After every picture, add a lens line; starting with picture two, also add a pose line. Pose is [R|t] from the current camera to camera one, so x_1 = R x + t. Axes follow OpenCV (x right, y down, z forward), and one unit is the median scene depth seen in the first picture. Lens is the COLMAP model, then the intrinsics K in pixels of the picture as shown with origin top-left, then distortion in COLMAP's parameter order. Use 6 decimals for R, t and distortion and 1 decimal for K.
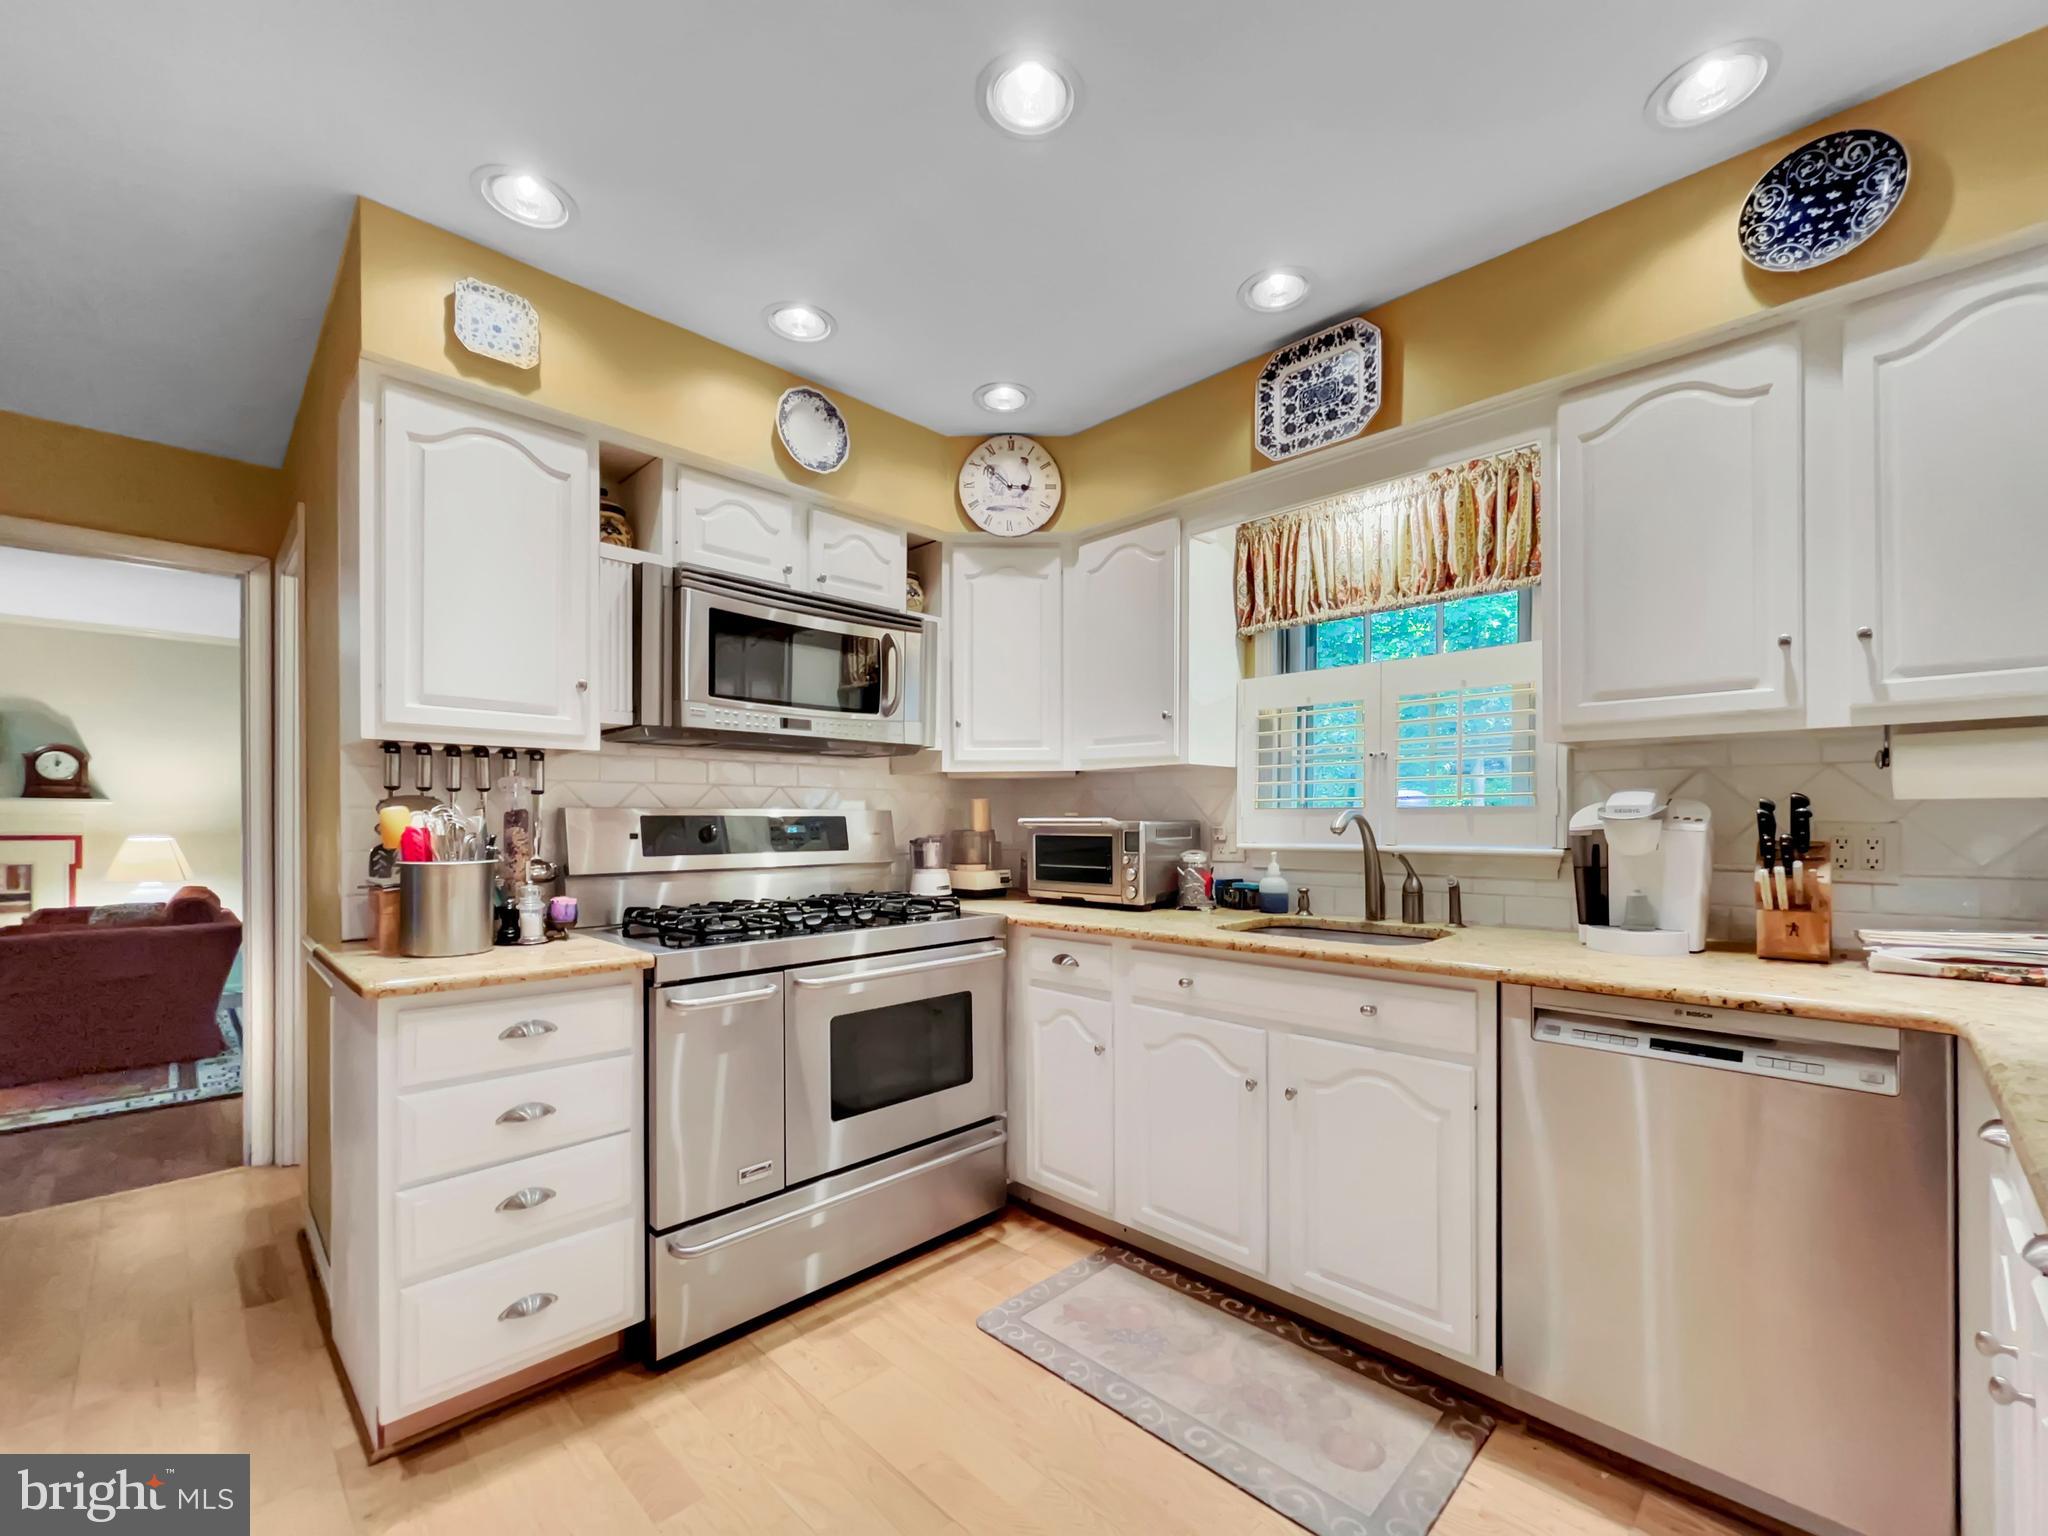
lens RADIAL K [[880.8, 0, 1052.9], [0, 880.8, 818.6], [0, 0, 1]] dist [0.004099, -0.000420]
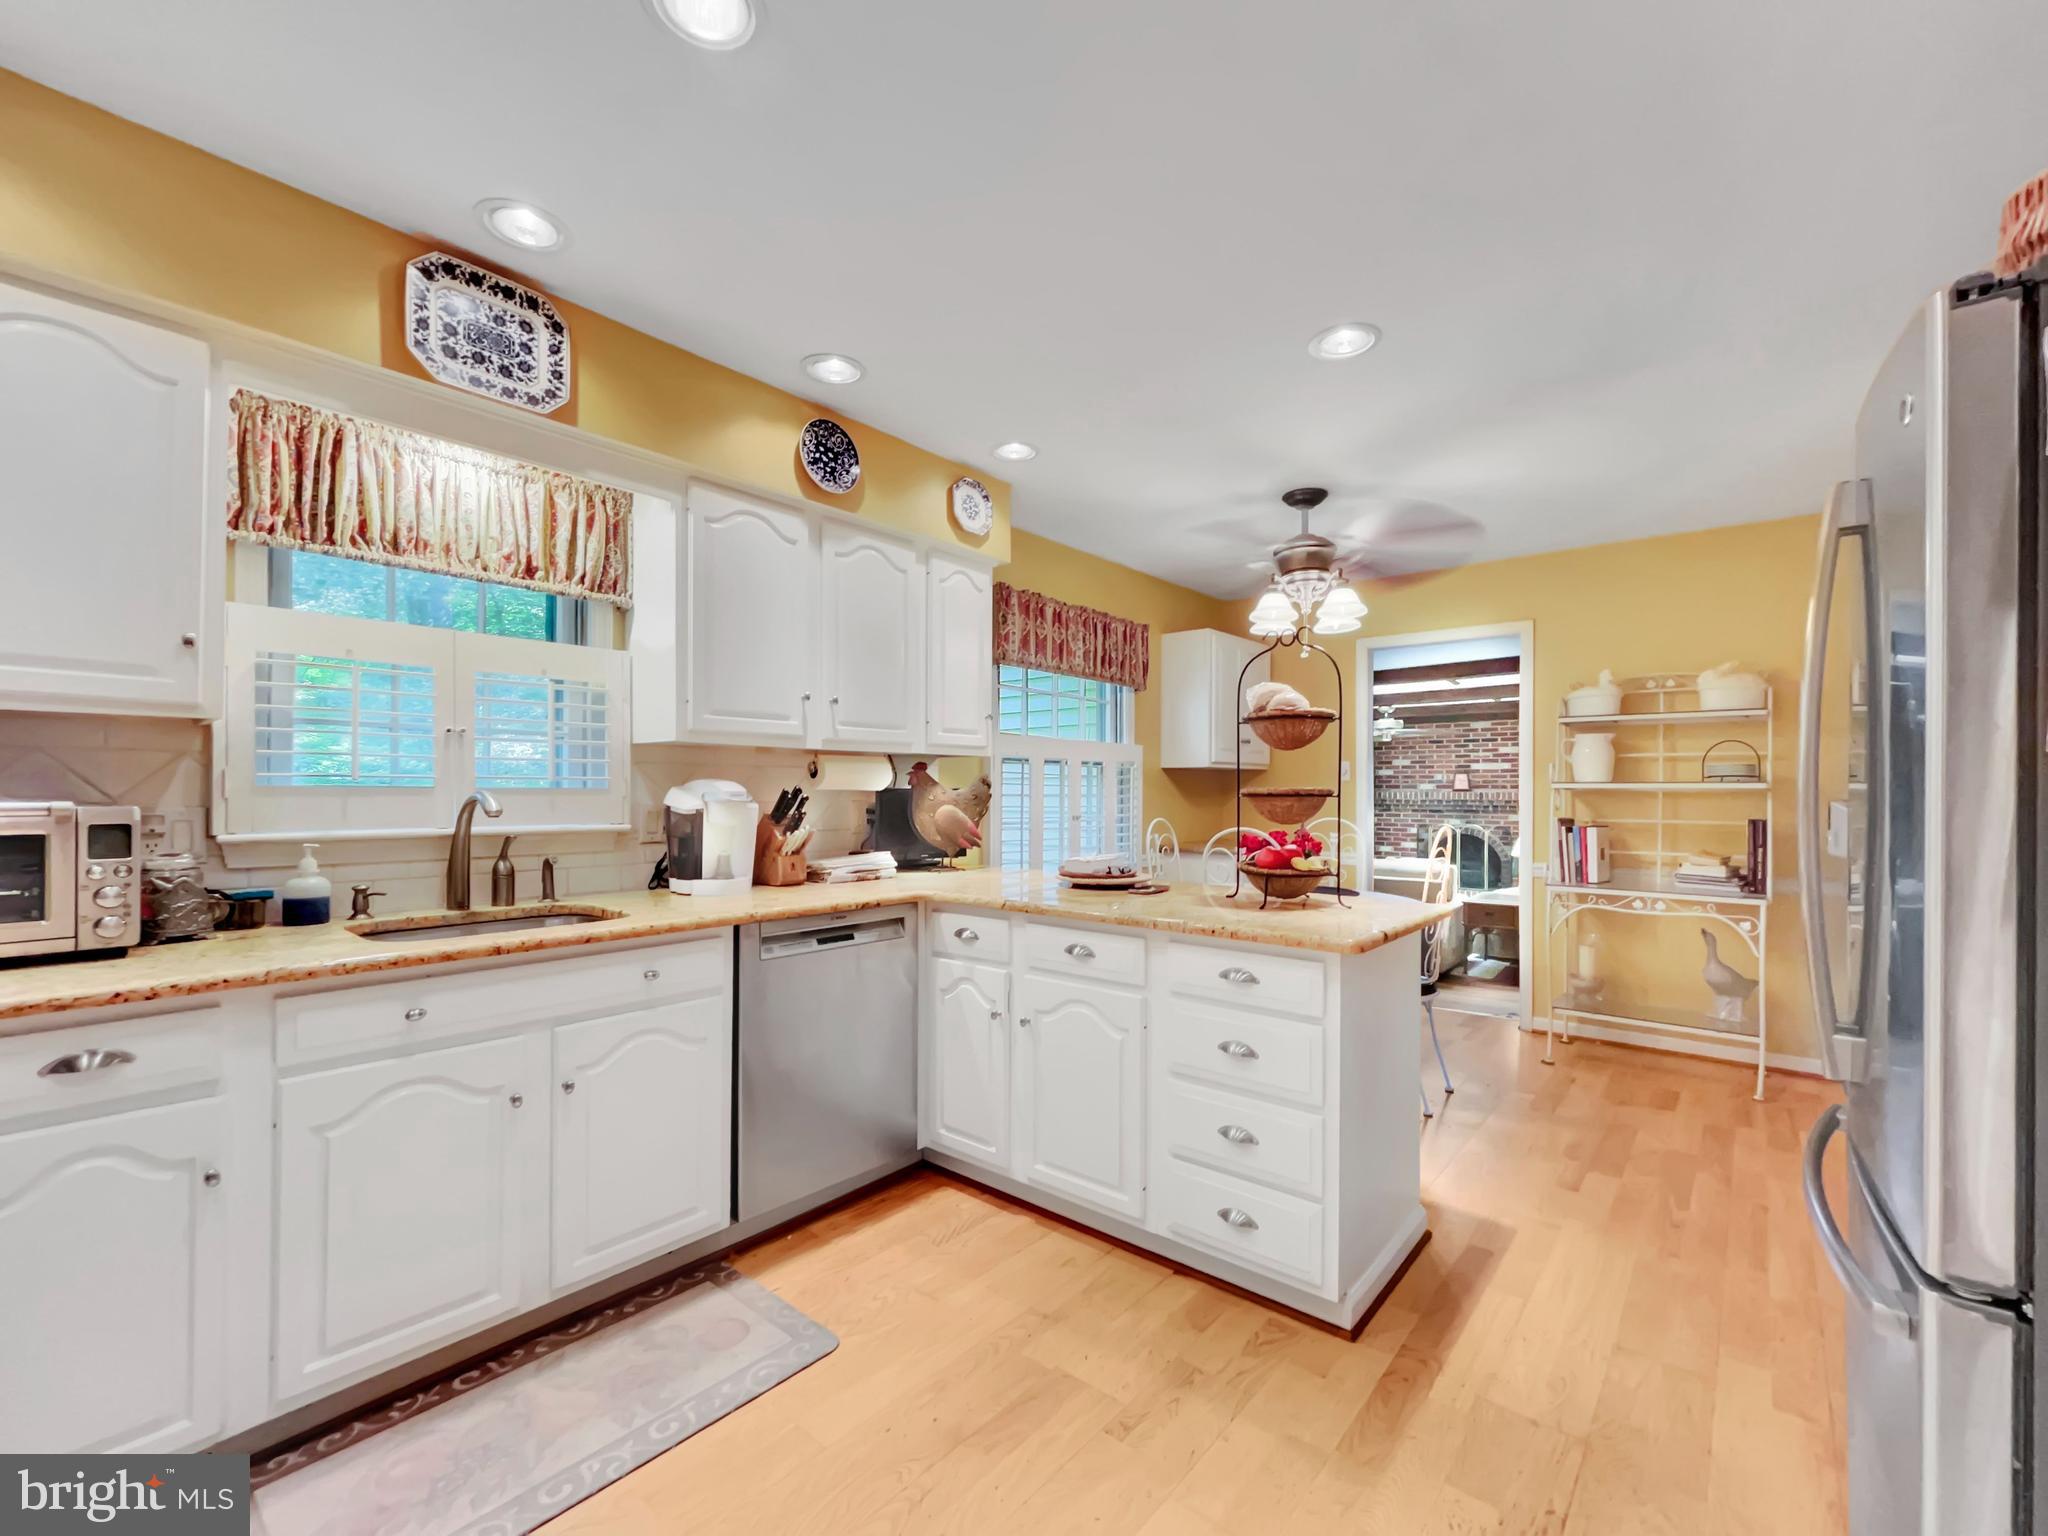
lens RADIAL K [[836.0, 0, 1045.5], [0, 836.0, 784.7], [0, 0, 1]] dist [-0.002682, 0.000415]
pose [[-0.069435, 0.010299, 0.997533, -0.654013], [-0.007969, 0.999909, -0.010878, -0.013201], [-0.997555, -0.008705, -0.069347, 0.523105]]
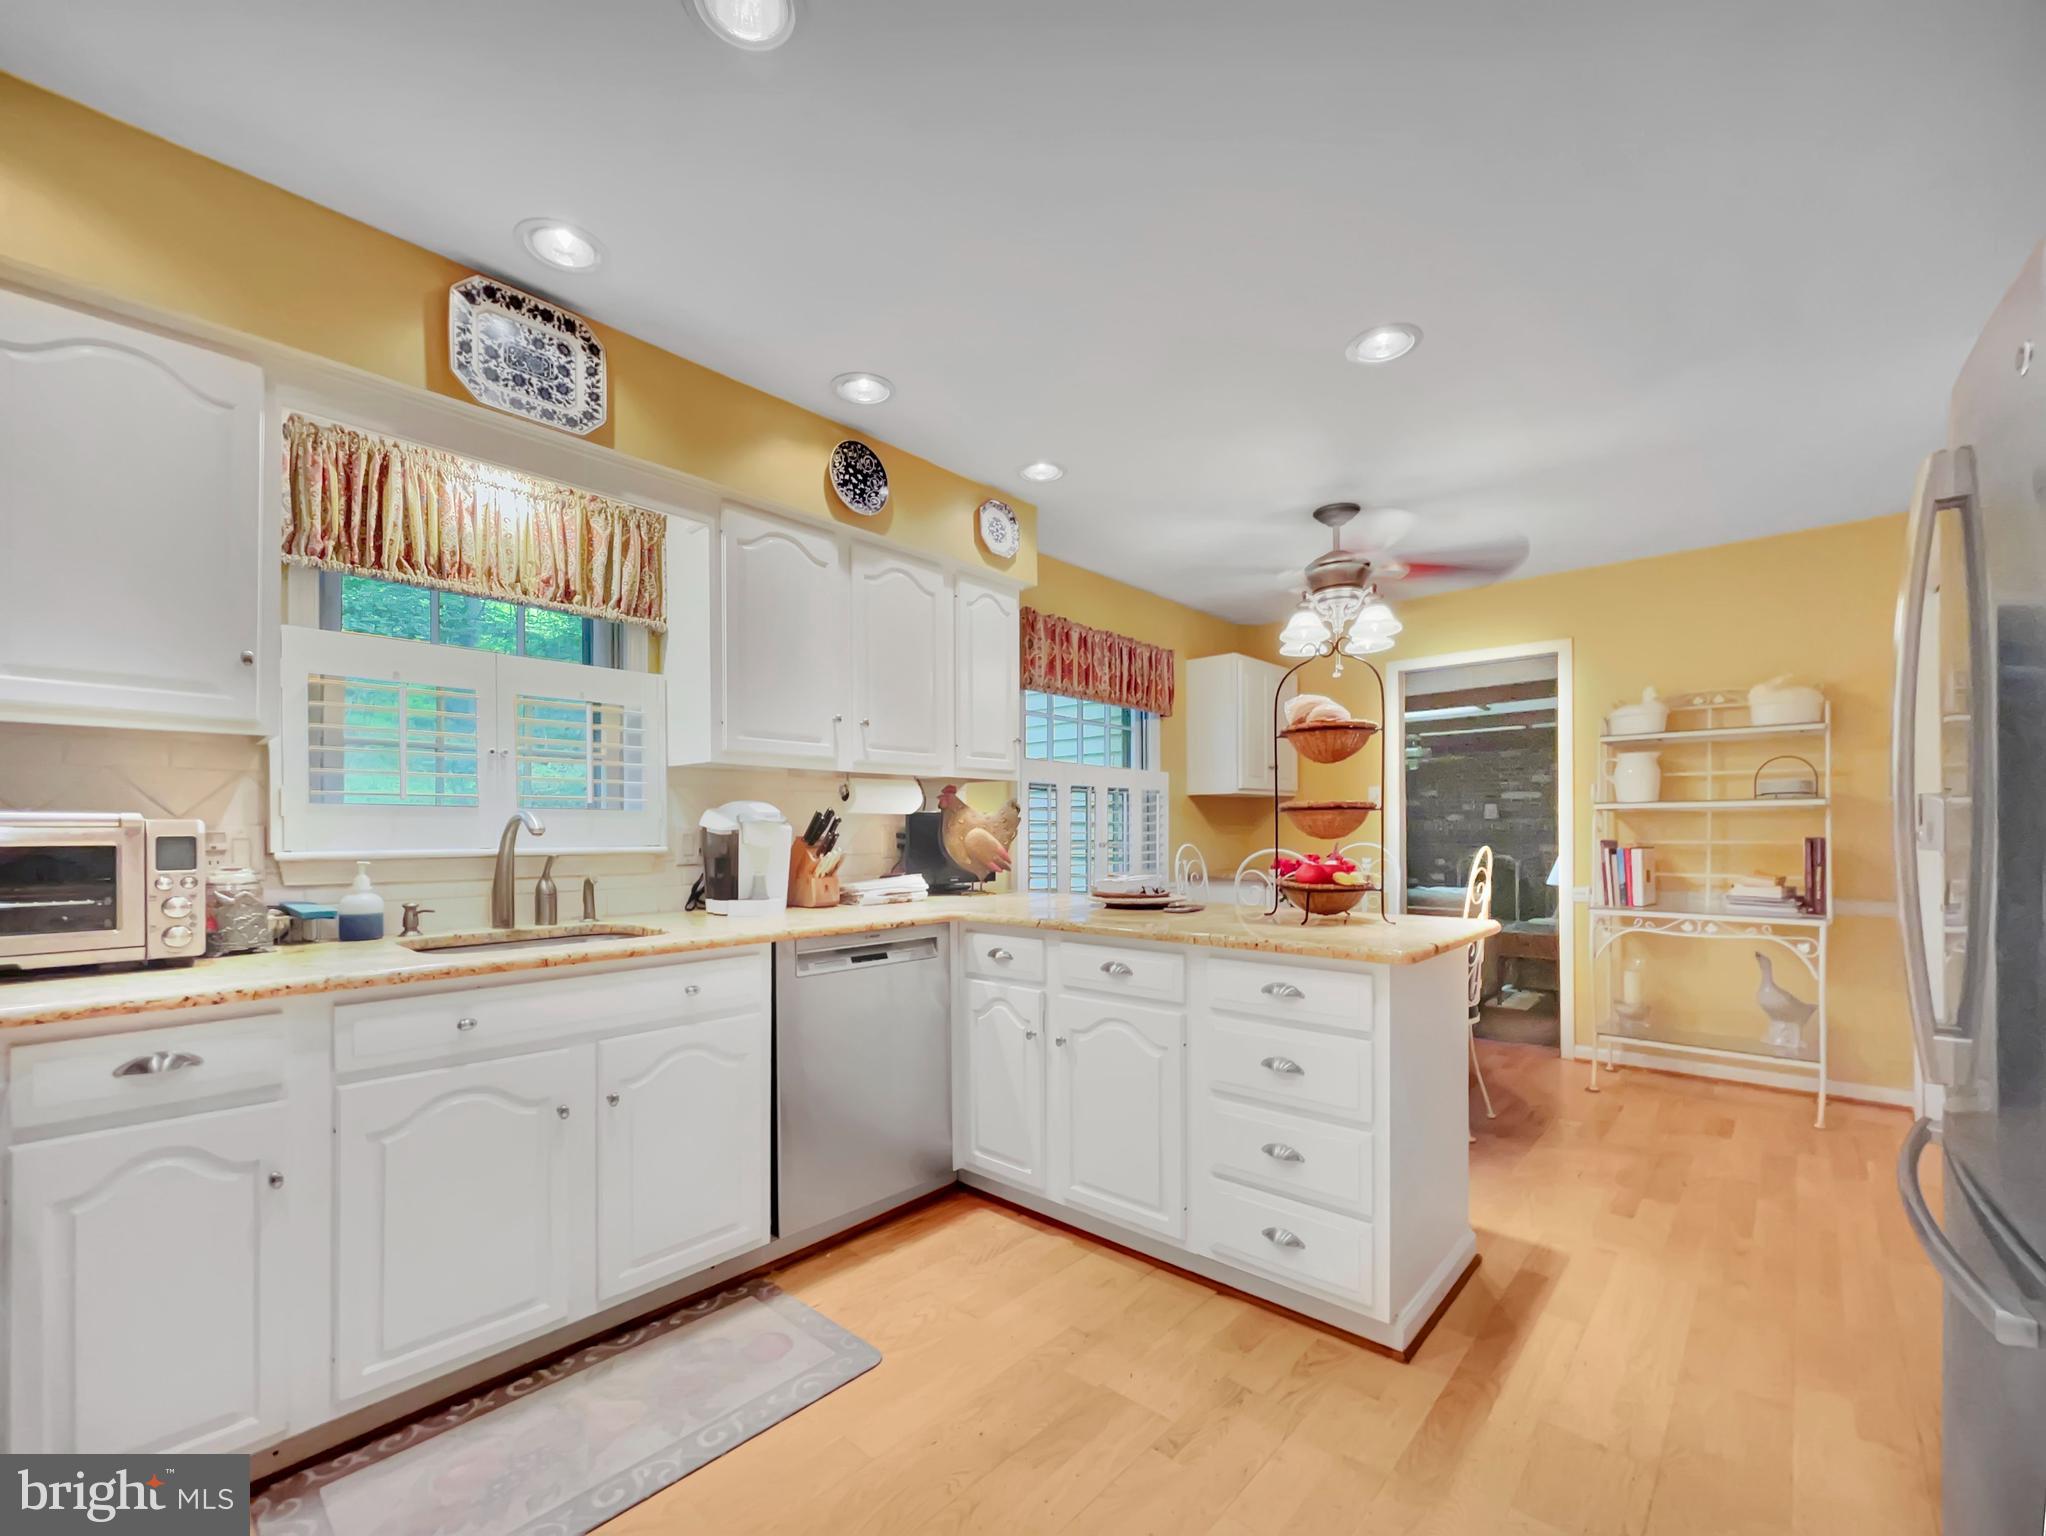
lens RADIAL K [[835.2, 0, 1032.6], [0, 835.2, 823.9], [0, 0, 1]] dist [-0.002682, 0.000415]
pose [[-0.032775, 0.009046, 0.999422, -0.641254], [0.000349, 0.999959, -0.009039, 0.014862], [-0.999463, 0.000052, -0.032777, 0.544974]]
